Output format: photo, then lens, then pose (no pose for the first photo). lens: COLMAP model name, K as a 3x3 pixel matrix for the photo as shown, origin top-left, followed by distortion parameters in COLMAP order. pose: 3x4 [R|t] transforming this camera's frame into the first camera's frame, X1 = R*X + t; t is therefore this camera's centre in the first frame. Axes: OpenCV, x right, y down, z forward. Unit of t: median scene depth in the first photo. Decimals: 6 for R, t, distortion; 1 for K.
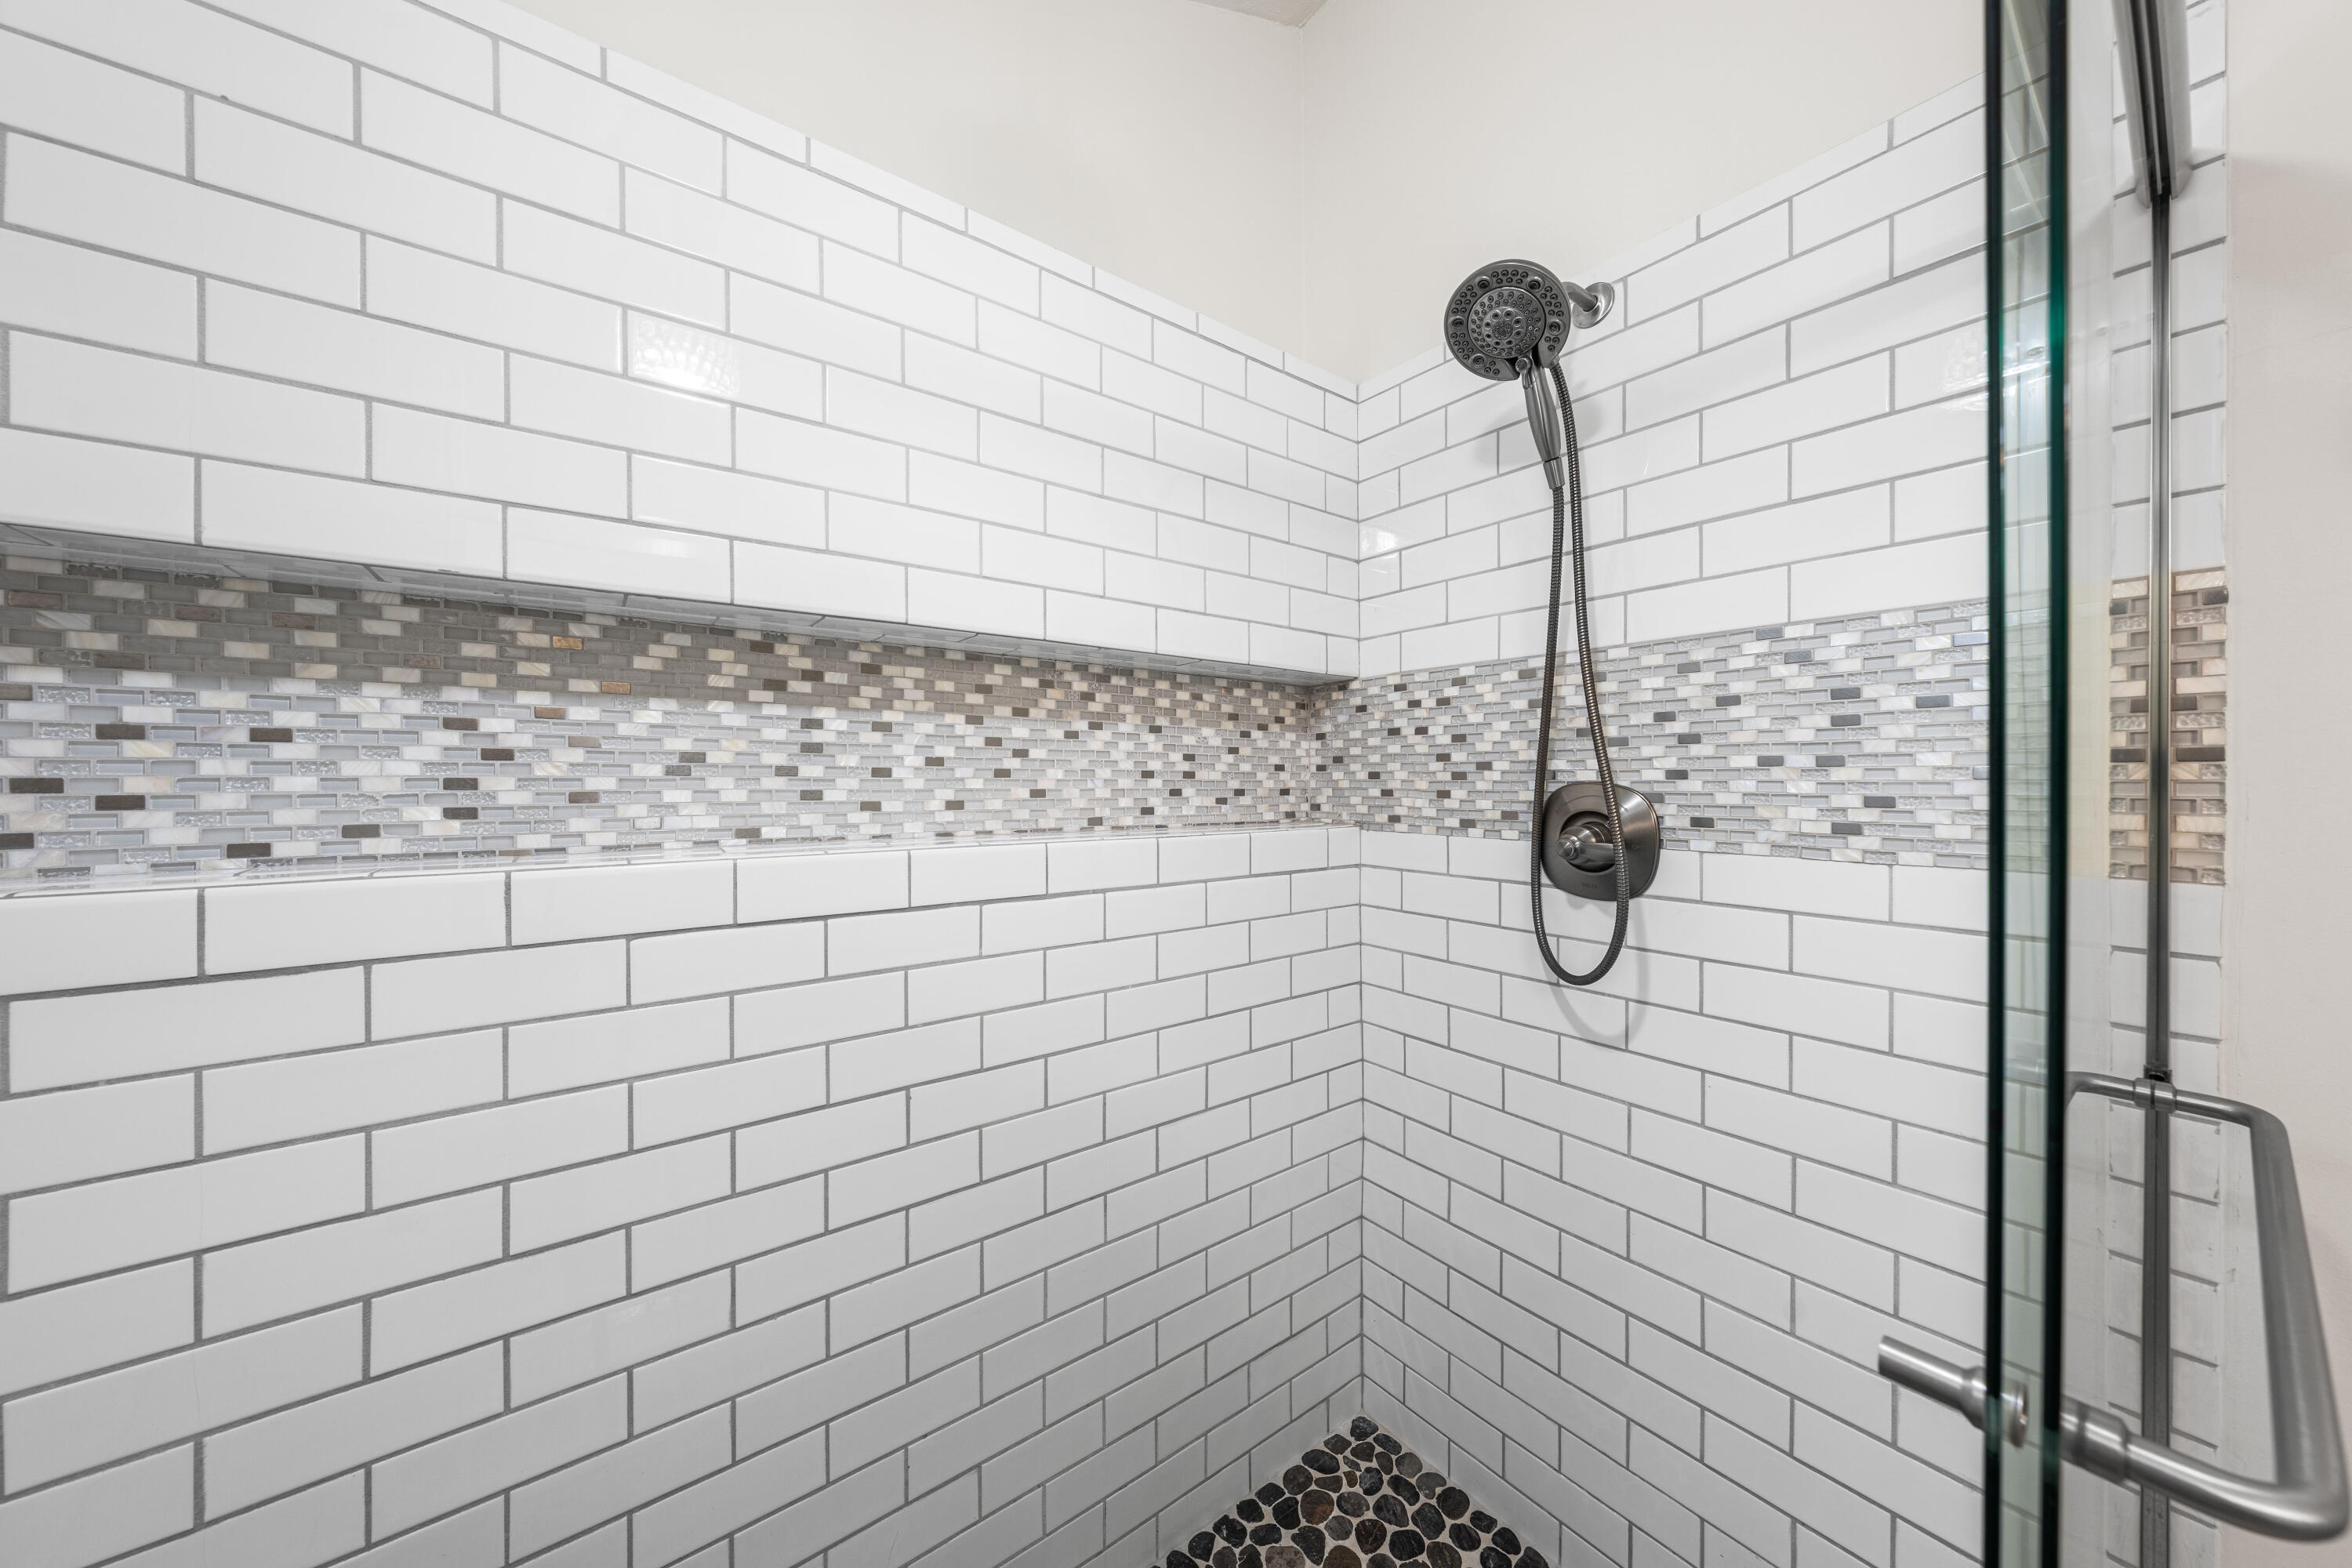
lens RADIAL K [[804.6, 0, 1182.8], [0, 804.6, 780.4], [0, 0, 1]] dist [0.001204, 0.000026]
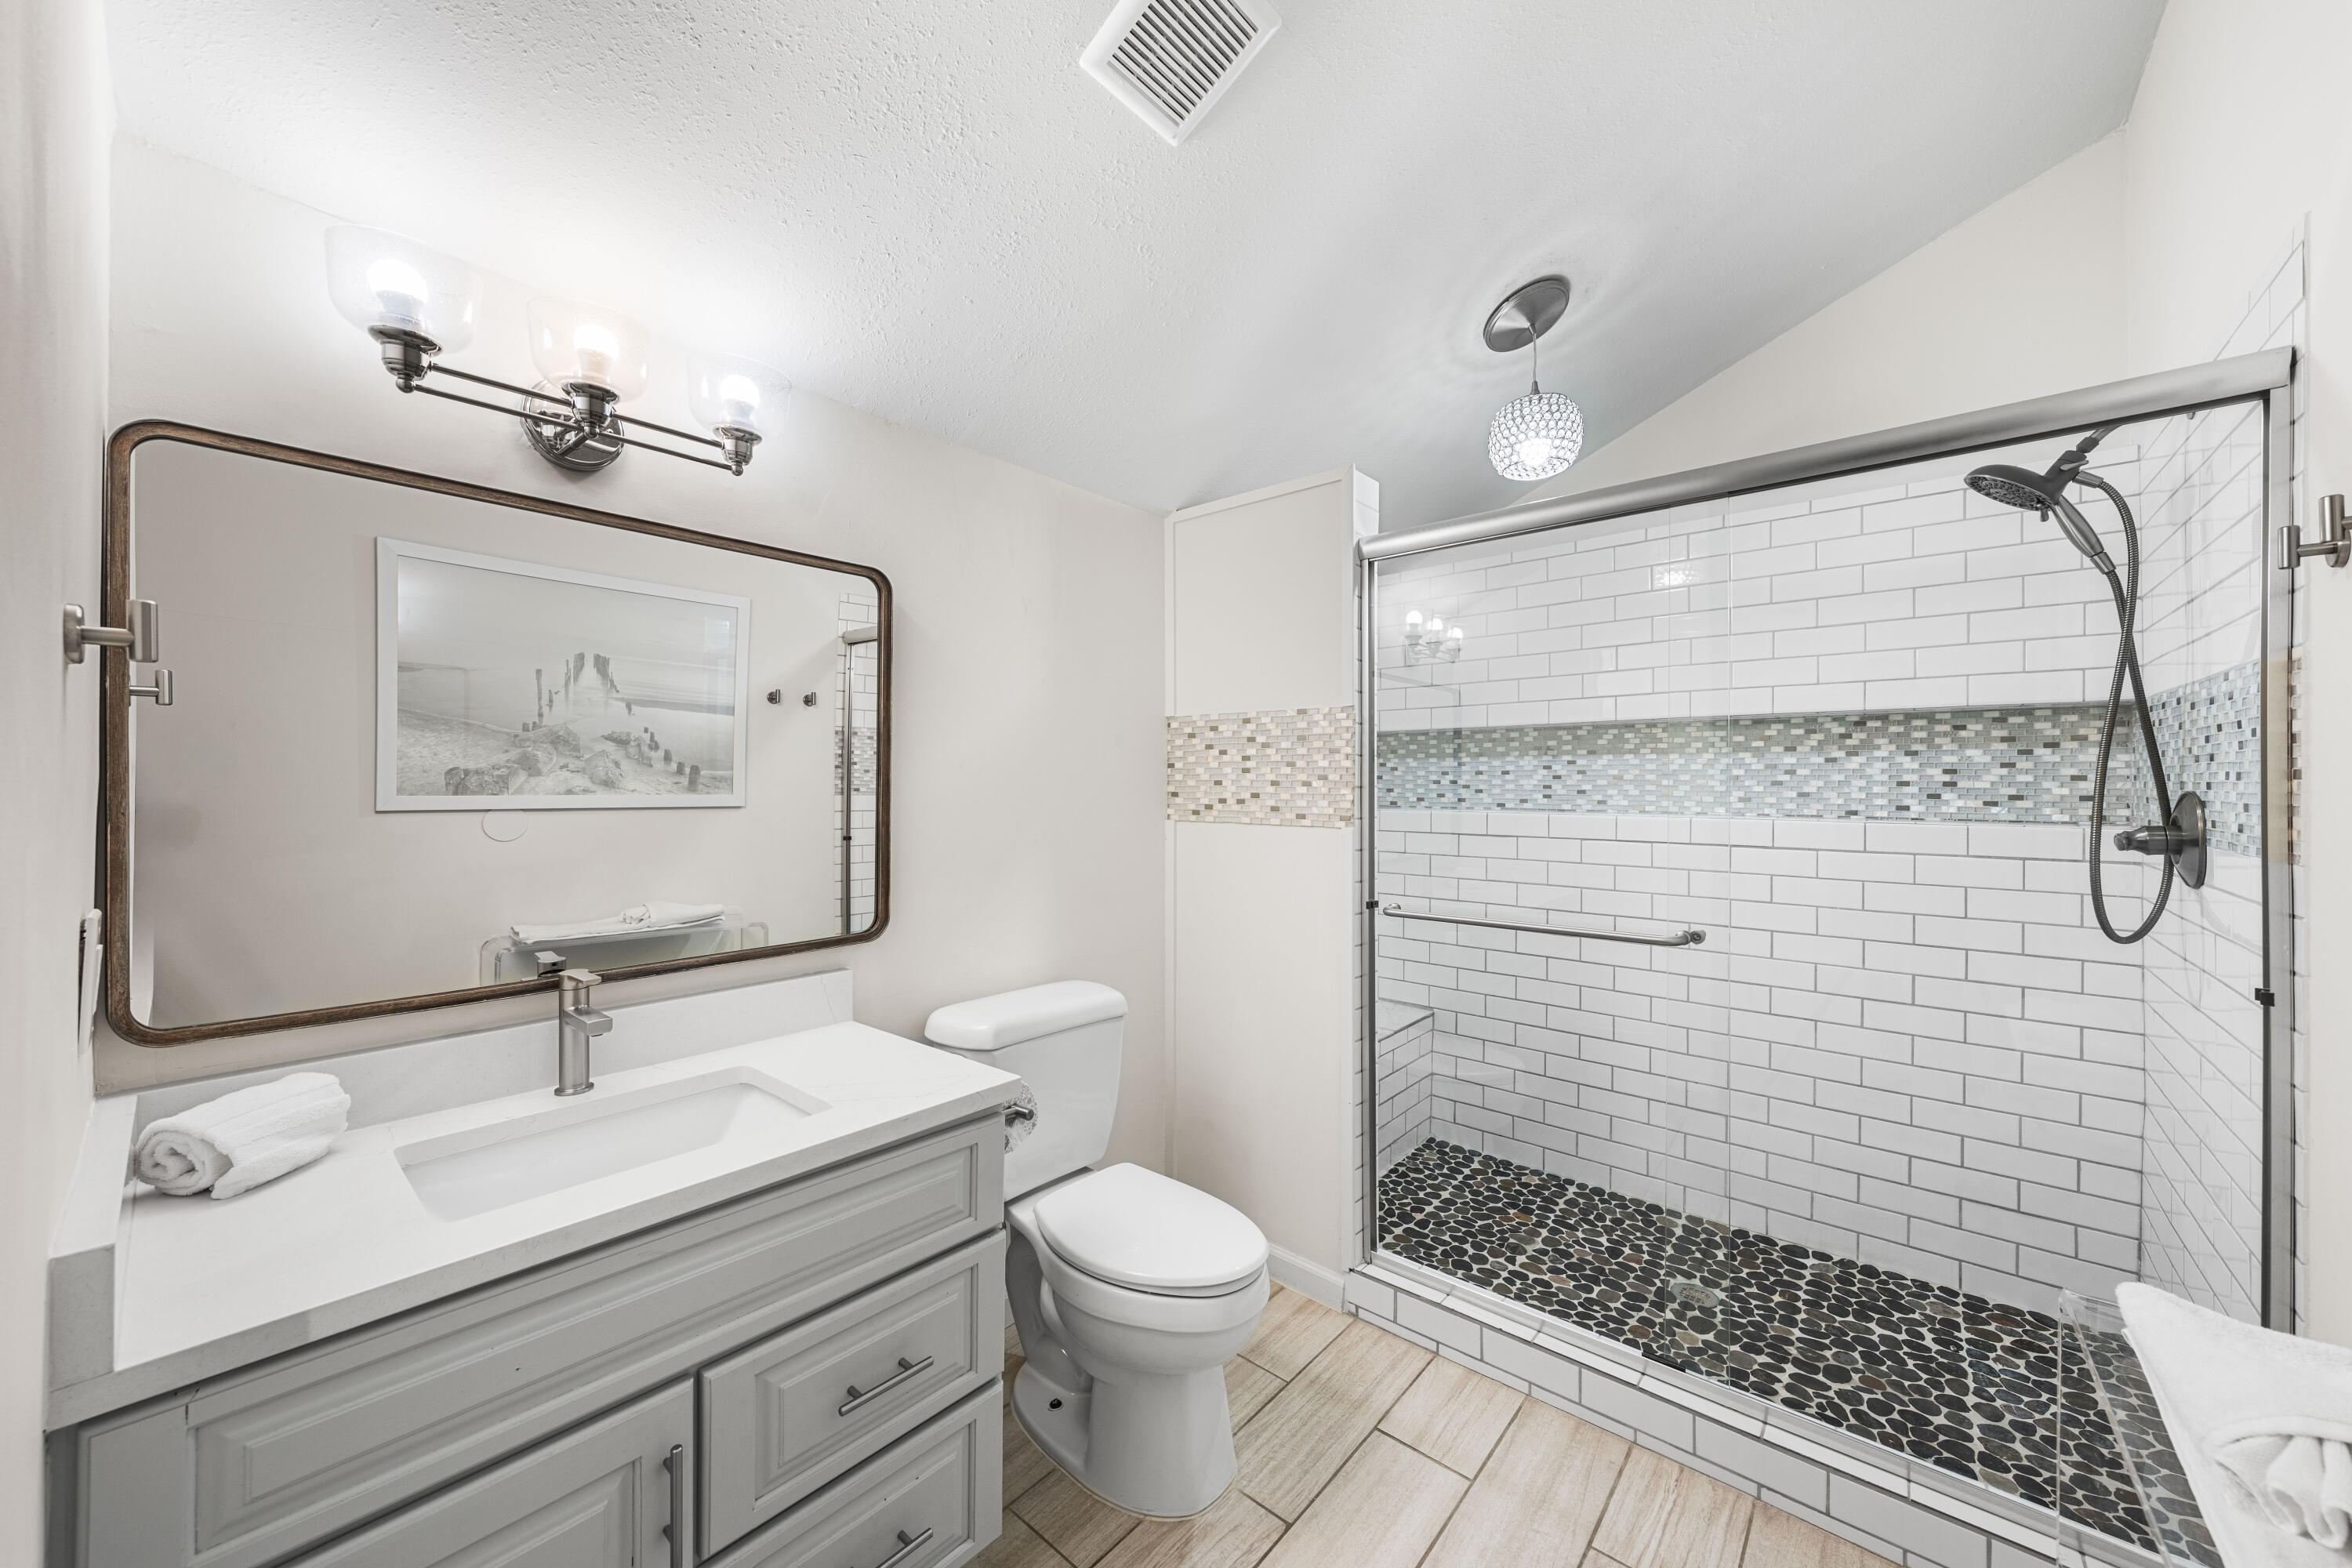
lens RADIAL K [[866.1, 0, 1178.1], [0, 866.1, 785.3], [0, 0, 1]] dist [-0.000209, -0.000012]
pose [[0.206428, -0.001181, -0.978461, 1.288583], [-0.009736, 0.999947, -0.003260, 0.014306], [0.978413, 0.010199, 0.206406, -0.669079]]
